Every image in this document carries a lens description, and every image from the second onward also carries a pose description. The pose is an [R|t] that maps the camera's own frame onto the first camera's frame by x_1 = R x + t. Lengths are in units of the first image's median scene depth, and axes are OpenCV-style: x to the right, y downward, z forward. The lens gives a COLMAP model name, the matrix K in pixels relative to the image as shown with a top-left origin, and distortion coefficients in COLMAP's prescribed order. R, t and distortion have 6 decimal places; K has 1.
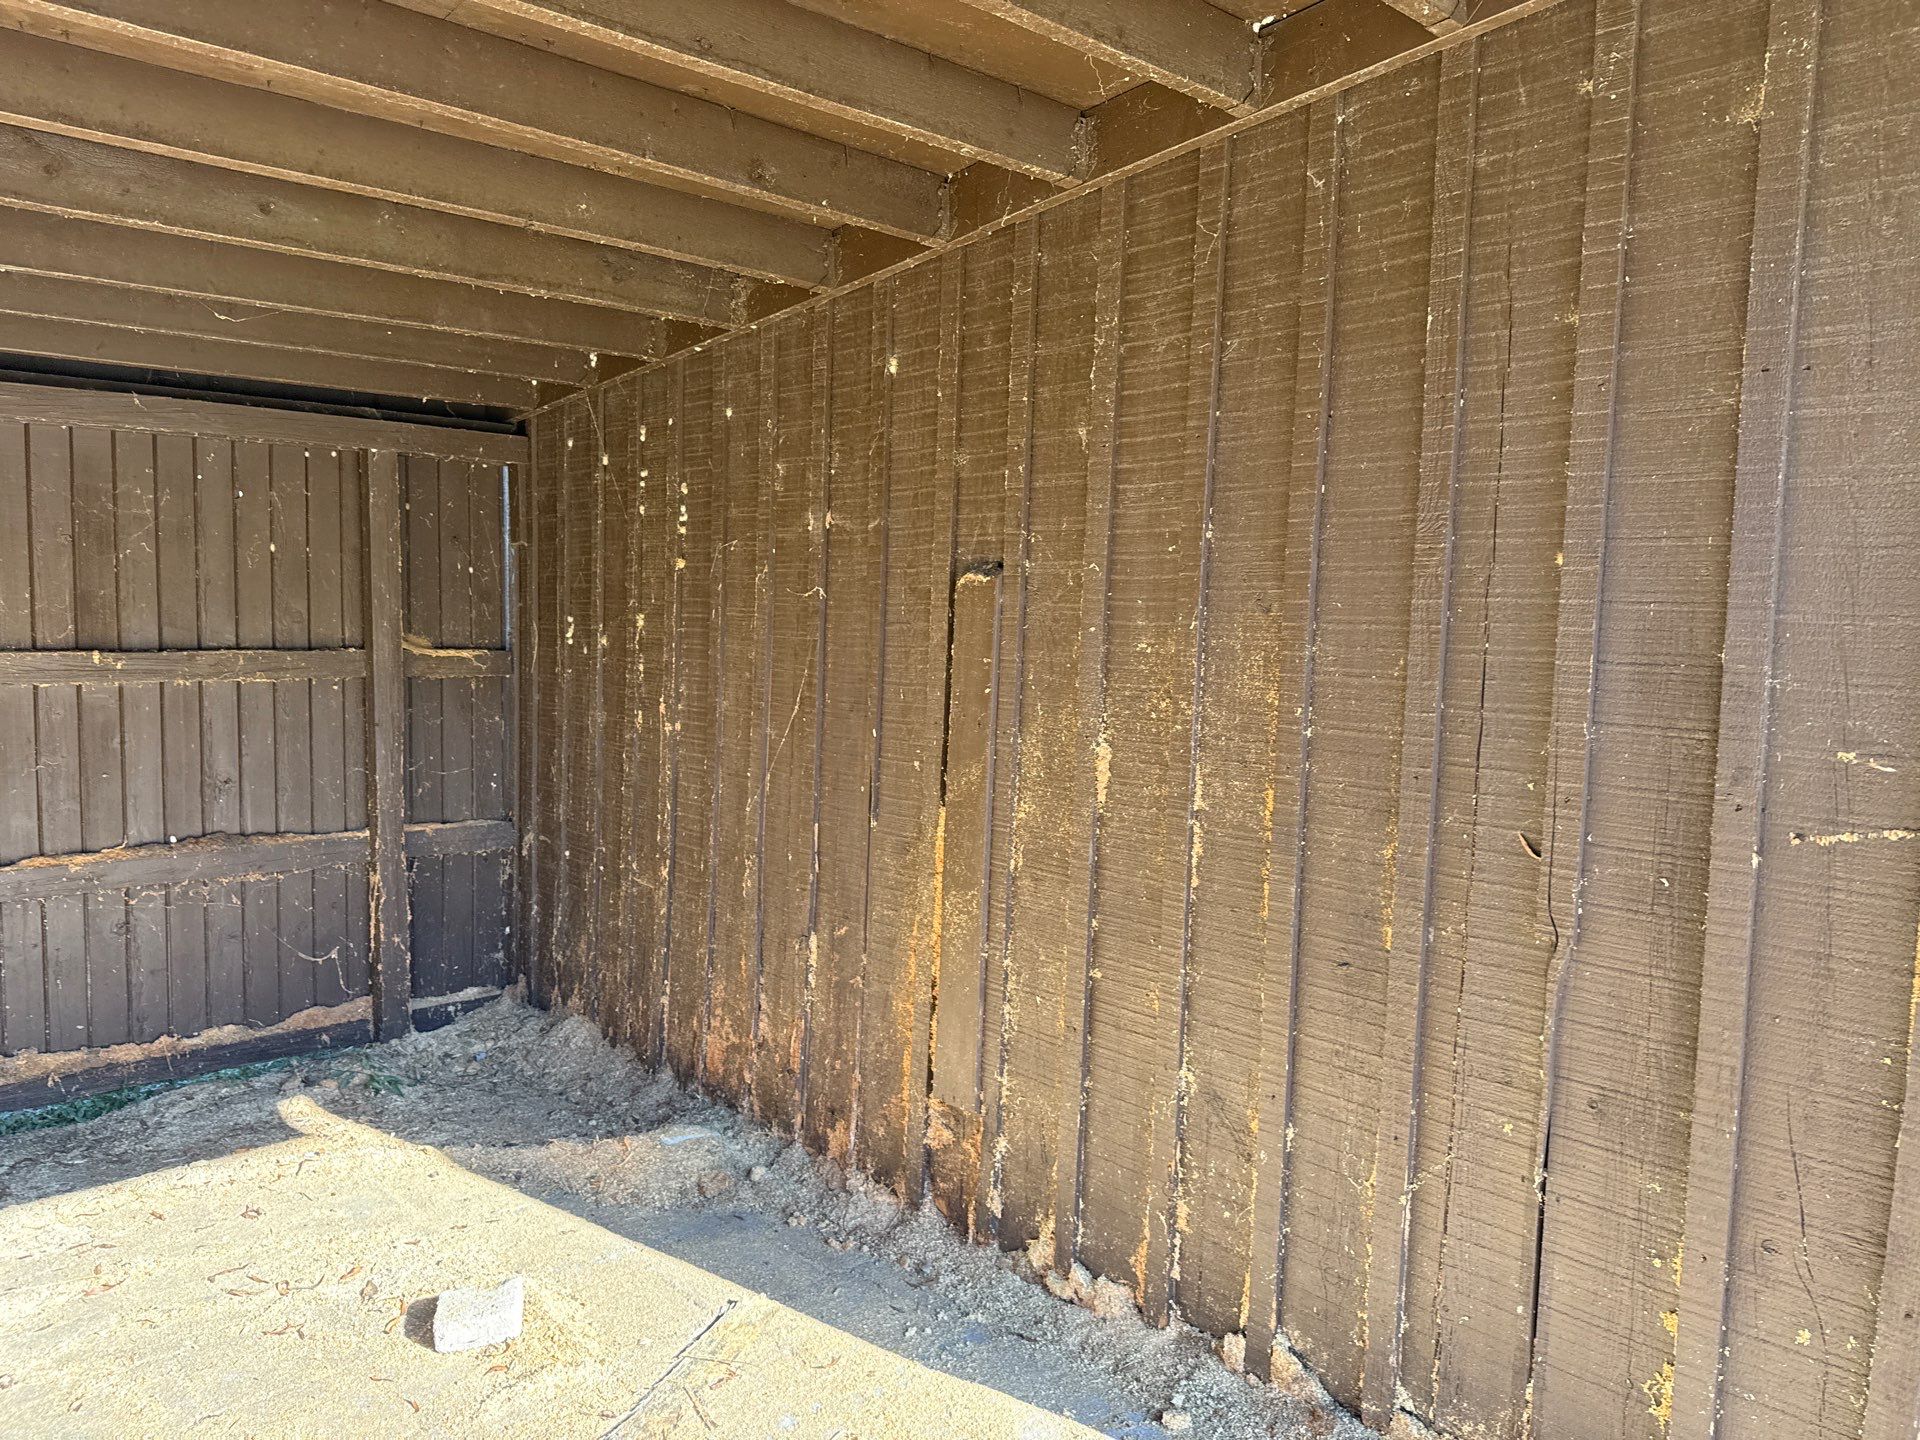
lens RADIAL K [[1360.3, 0, 954.2], [0, 1360.3, 724.6], [0, 0, 1]] dist [0.053688, -0.064816]
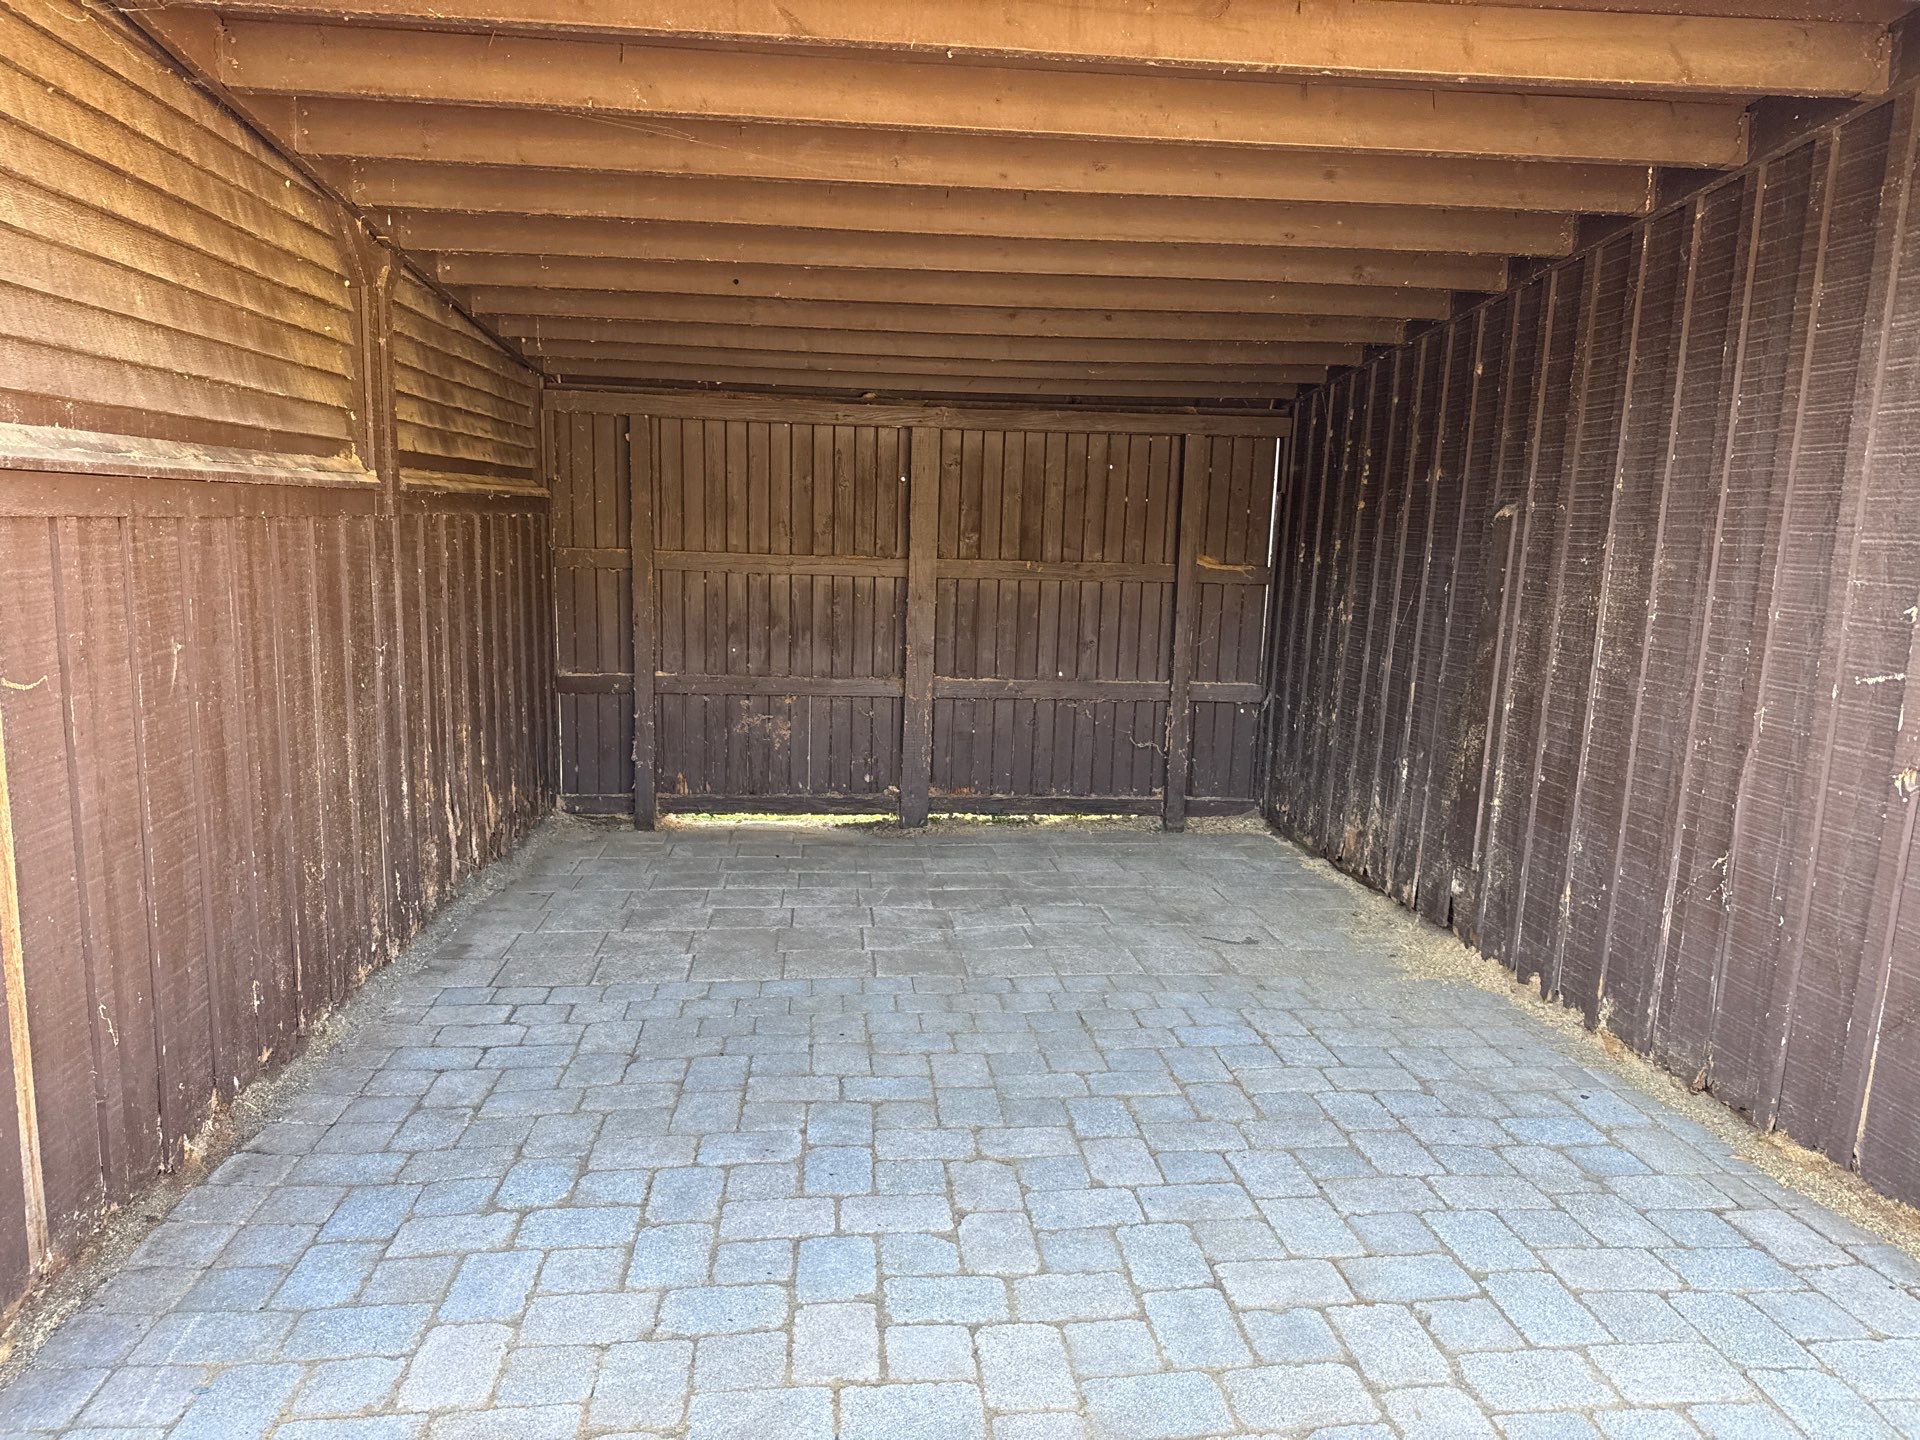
lens RADIAL K [[1360.3, 0, 952.3], [0, 1360.3, 727.5], [0, 0, 1]] dist [0.053688, -0.064816]
pose [[0.797165, 0.090614, -0.596923, 0.316183], [-0.059607, 0.995655, 0.071540, 0.036045], [0.600812, -0.021449, 0.799103, -0.396421]]
